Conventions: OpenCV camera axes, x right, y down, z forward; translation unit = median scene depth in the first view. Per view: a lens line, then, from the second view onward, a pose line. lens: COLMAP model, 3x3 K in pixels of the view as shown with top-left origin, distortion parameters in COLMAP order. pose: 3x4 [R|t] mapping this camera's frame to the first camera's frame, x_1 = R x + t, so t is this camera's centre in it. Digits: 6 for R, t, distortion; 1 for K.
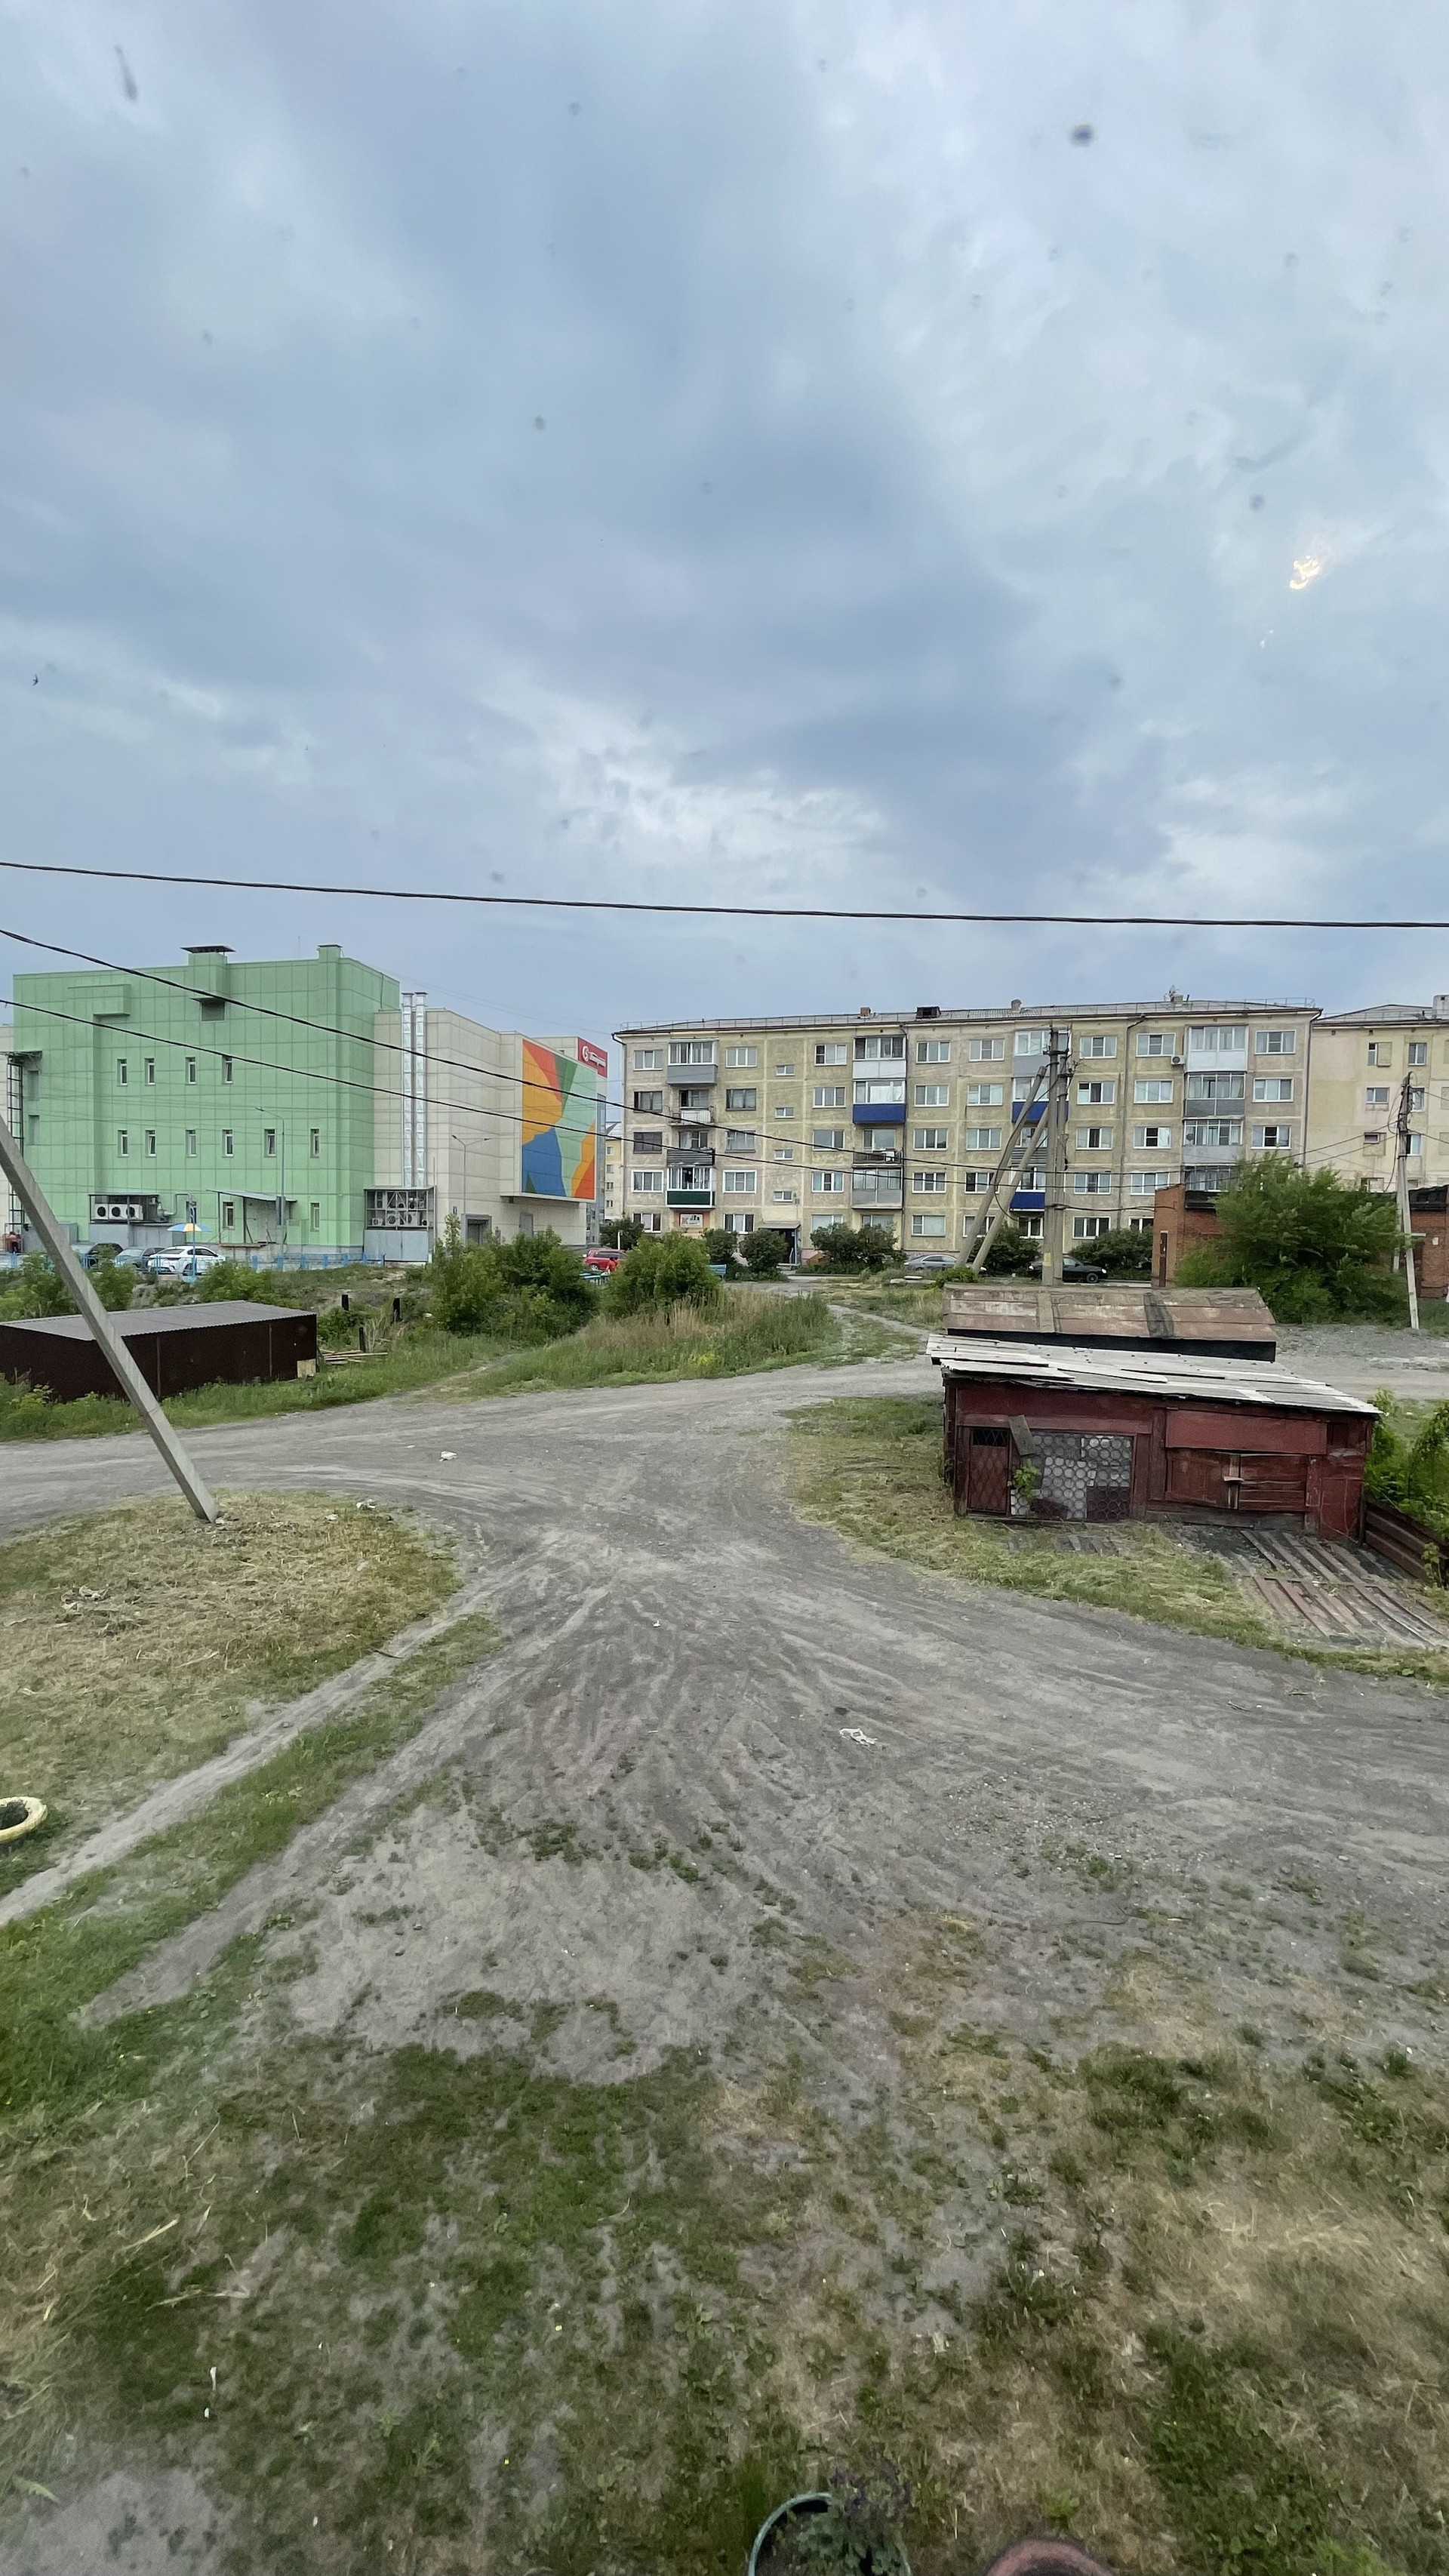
lens RADIAL K [[1030.8, 0, 724.6], [0, 1030.8, 1278.7], [0, 0, 1]] dist [0.005390, -0.002826]
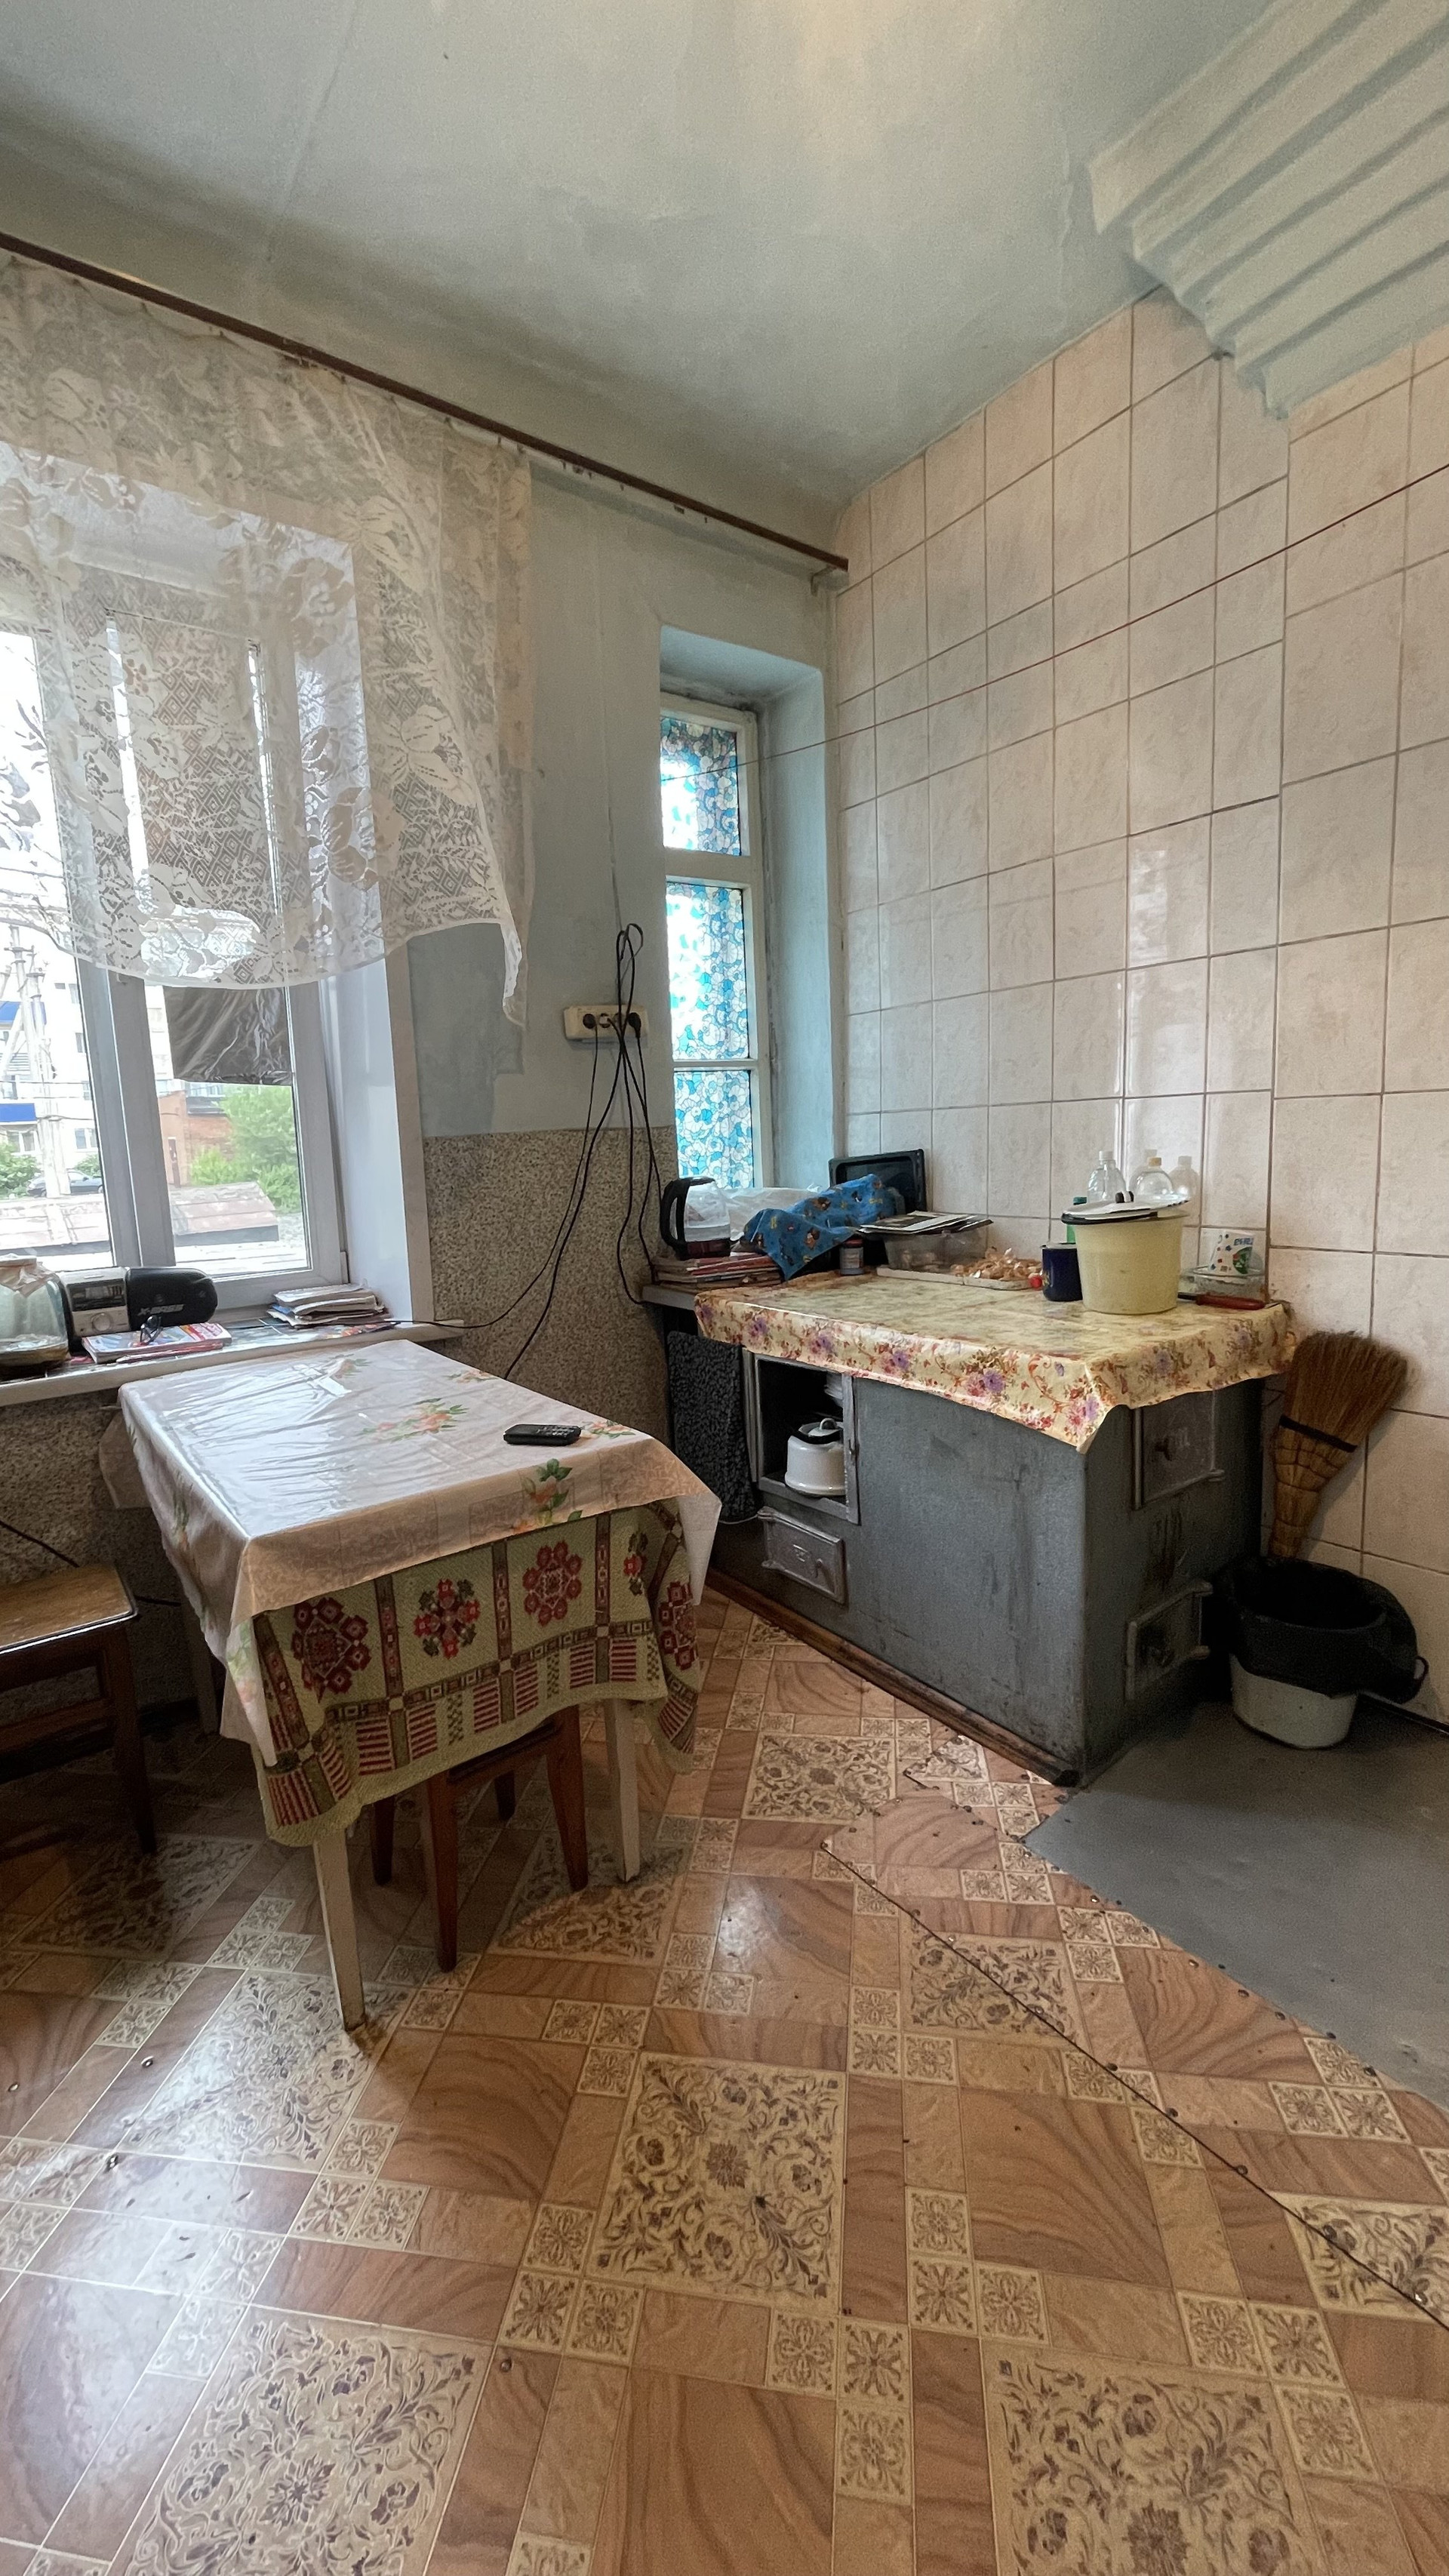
lens RADIAL K [[1030.8, 0, 710.2], [0, 1030.8, 1272.4], [0, 0, 1]] dist [0.005390, -0.002826]
pose [[0.639500, -0.156713, 0.752649, -0.043875], [0.091914, 0.987567, 0.127530, 0.008047], [-0.763277, -0.012376, 0.645953, -0.127854]]
